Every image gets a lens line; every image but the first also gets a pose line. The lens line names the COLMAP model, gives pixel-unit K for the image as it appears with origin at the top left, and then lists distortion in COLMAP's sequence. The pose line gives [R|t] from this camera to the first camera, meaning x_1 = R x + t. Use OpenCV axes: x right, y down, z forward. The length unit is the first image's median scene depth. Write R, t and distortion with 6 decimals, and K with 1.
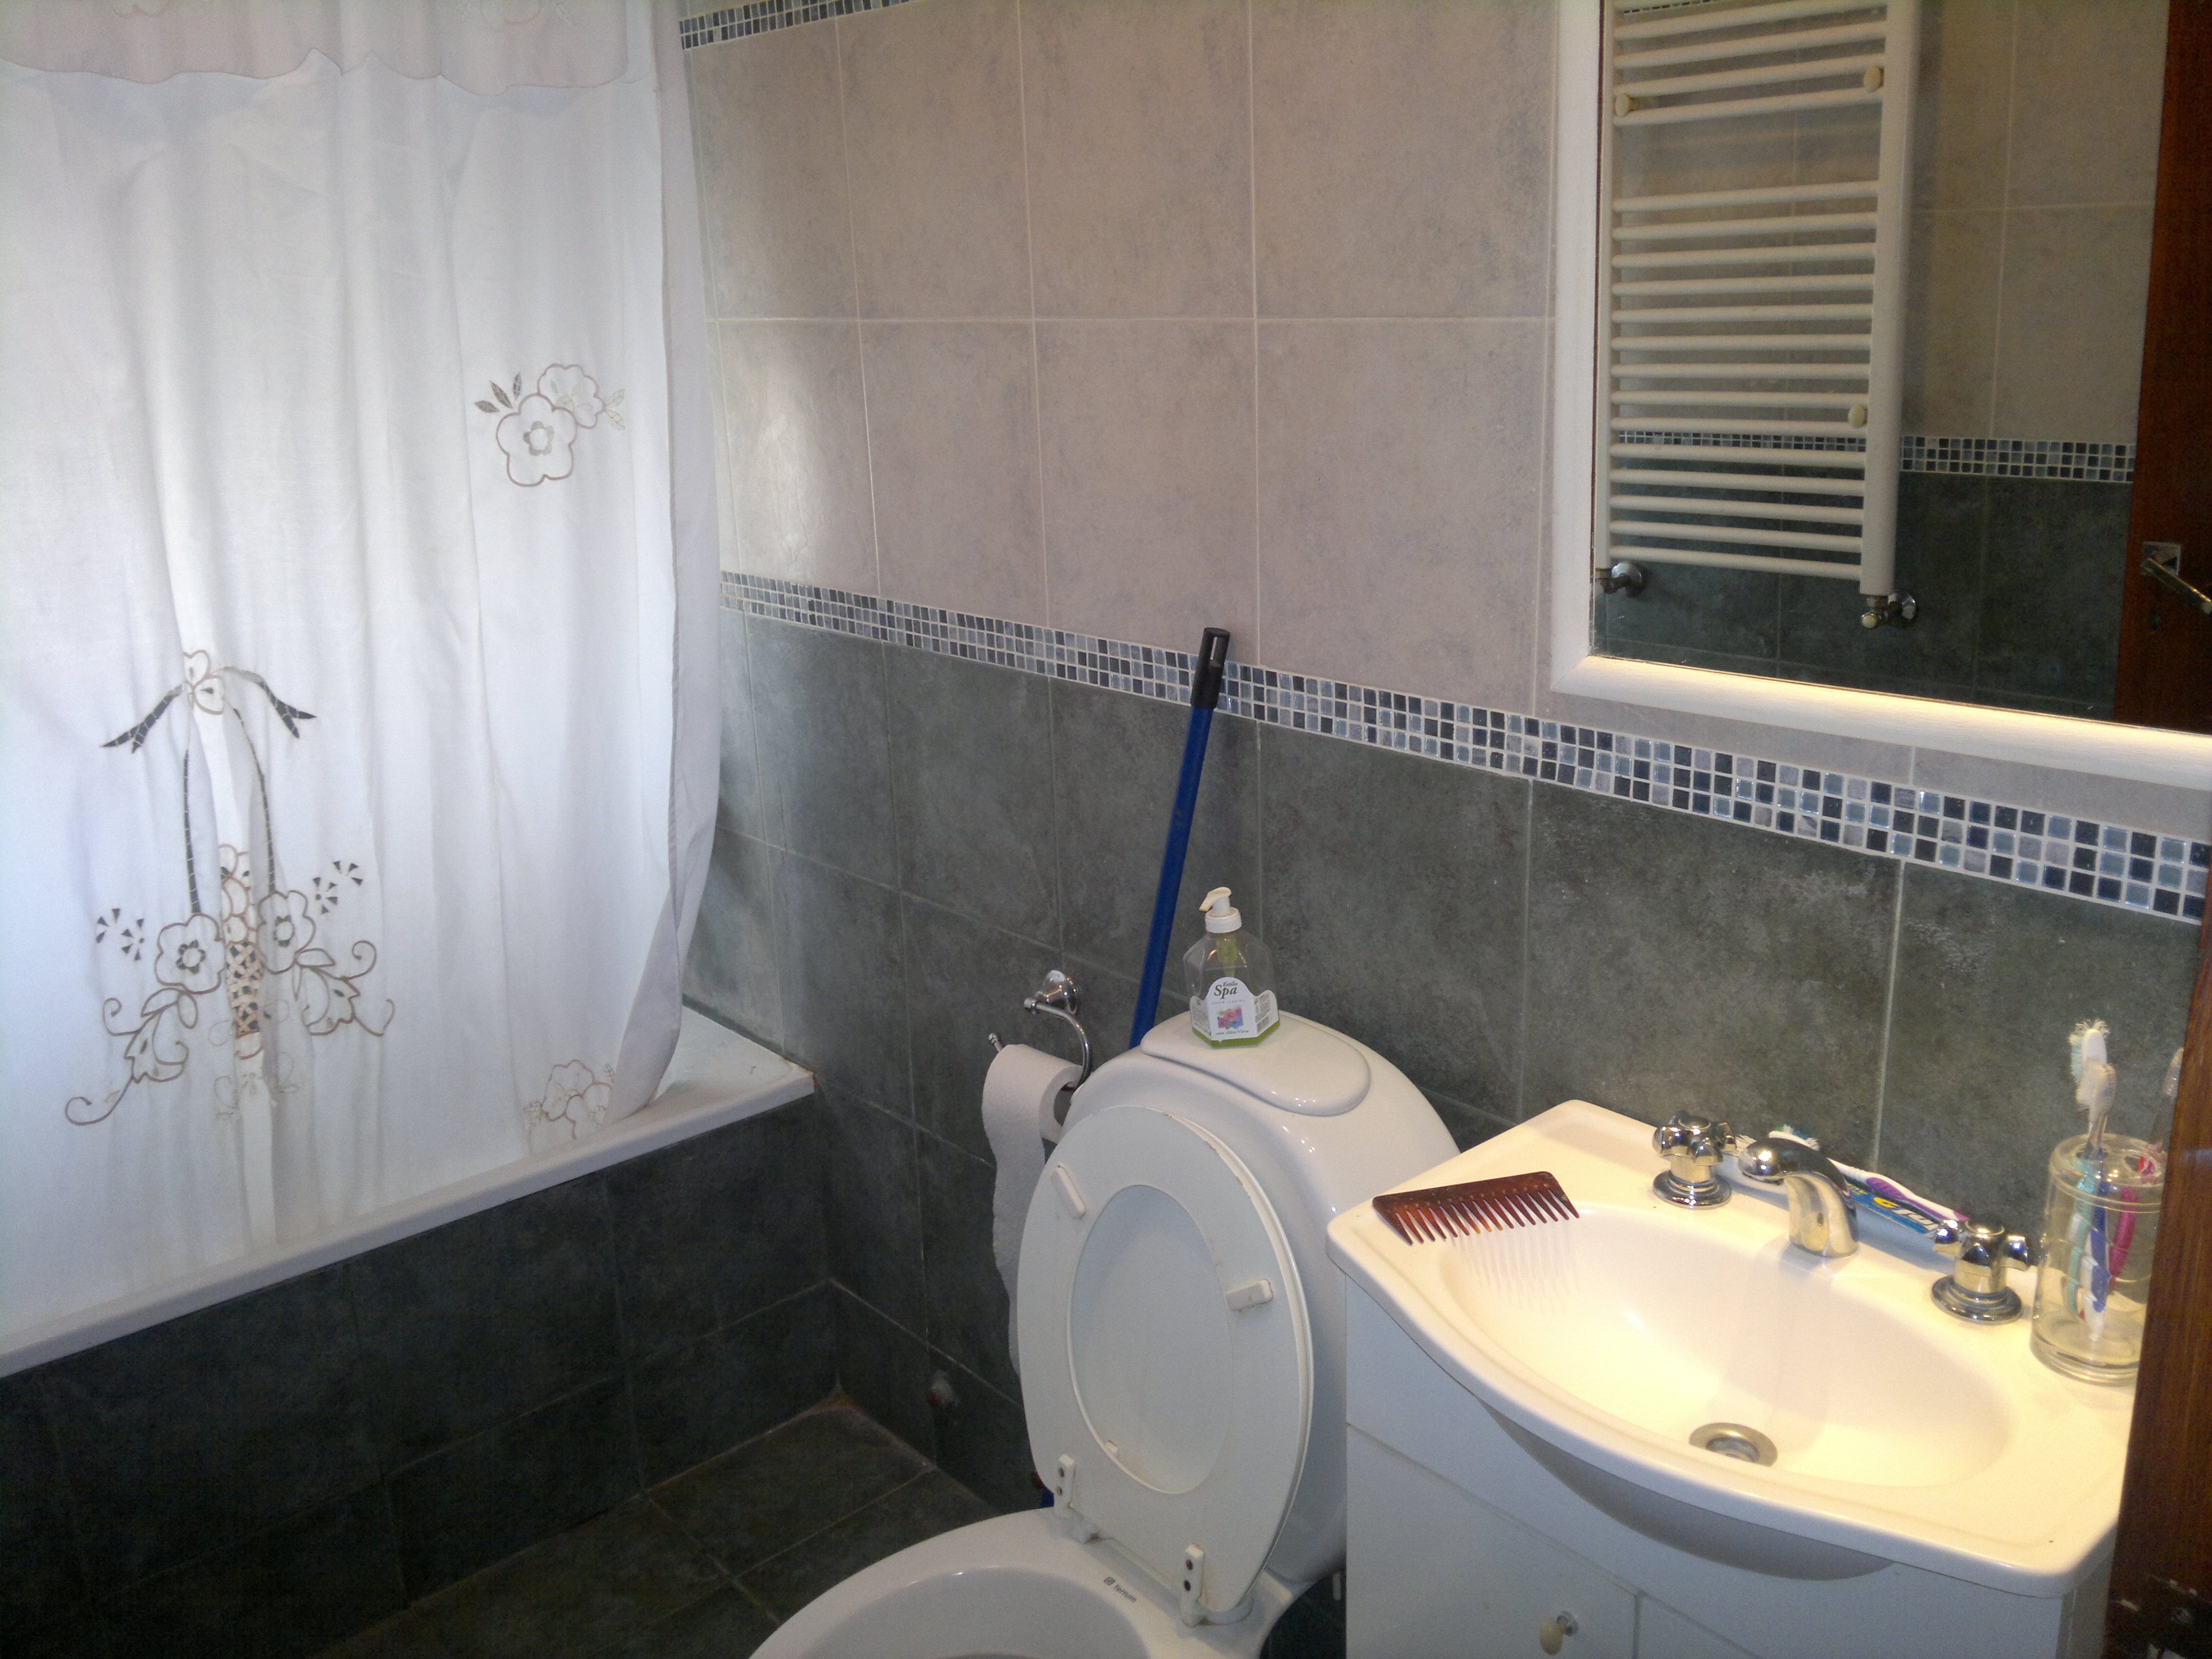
lens RADIAL K [[1852.7, 0, 1141.5], [0, 1852.7, 823.9], [0, 0, 1]] dist [0.092465, -0.142863]
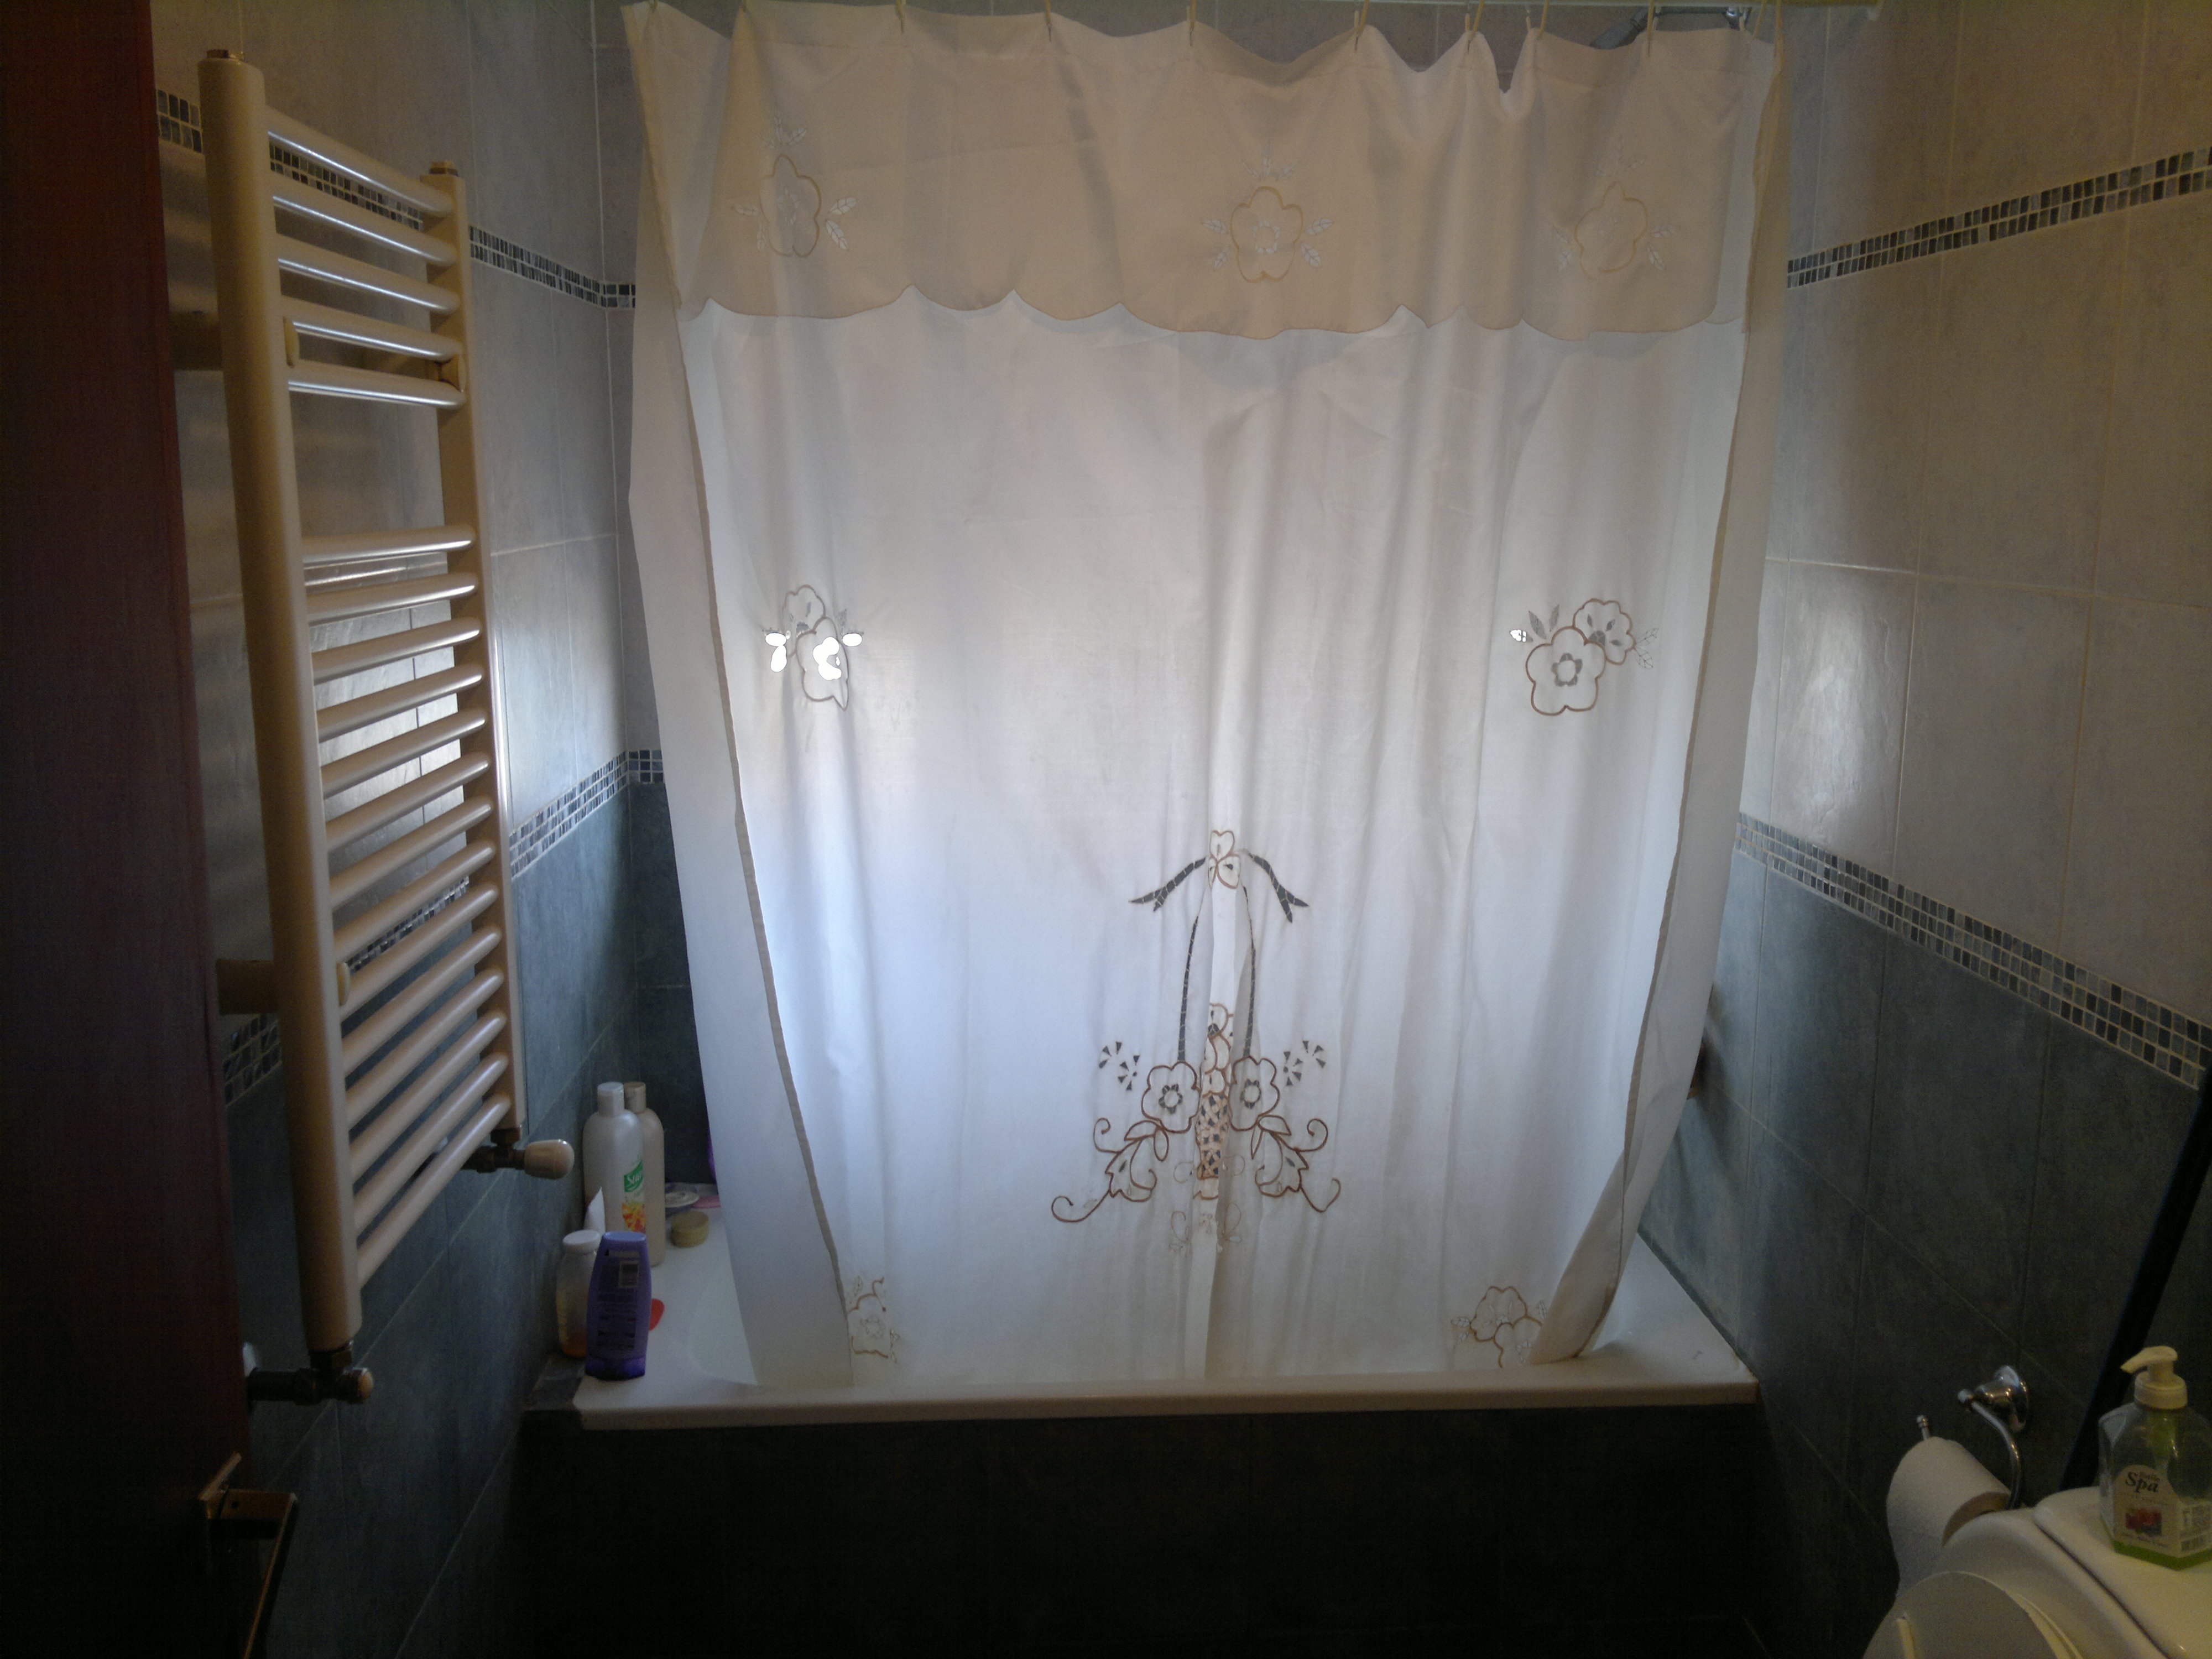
lens RADIAL K [[1852.7, 0, 1141.5], [0, 1852.7, 823.9], [0, 0, 1]] dist [0.092465, -0.142863]
pose [[0.786879, 0.148623, -0.598943, 0.111331], [-0.204574, 0.978507, -0.025956, -0.054444], [0.582212, 0.142953, 0.800371, 0.084721]]
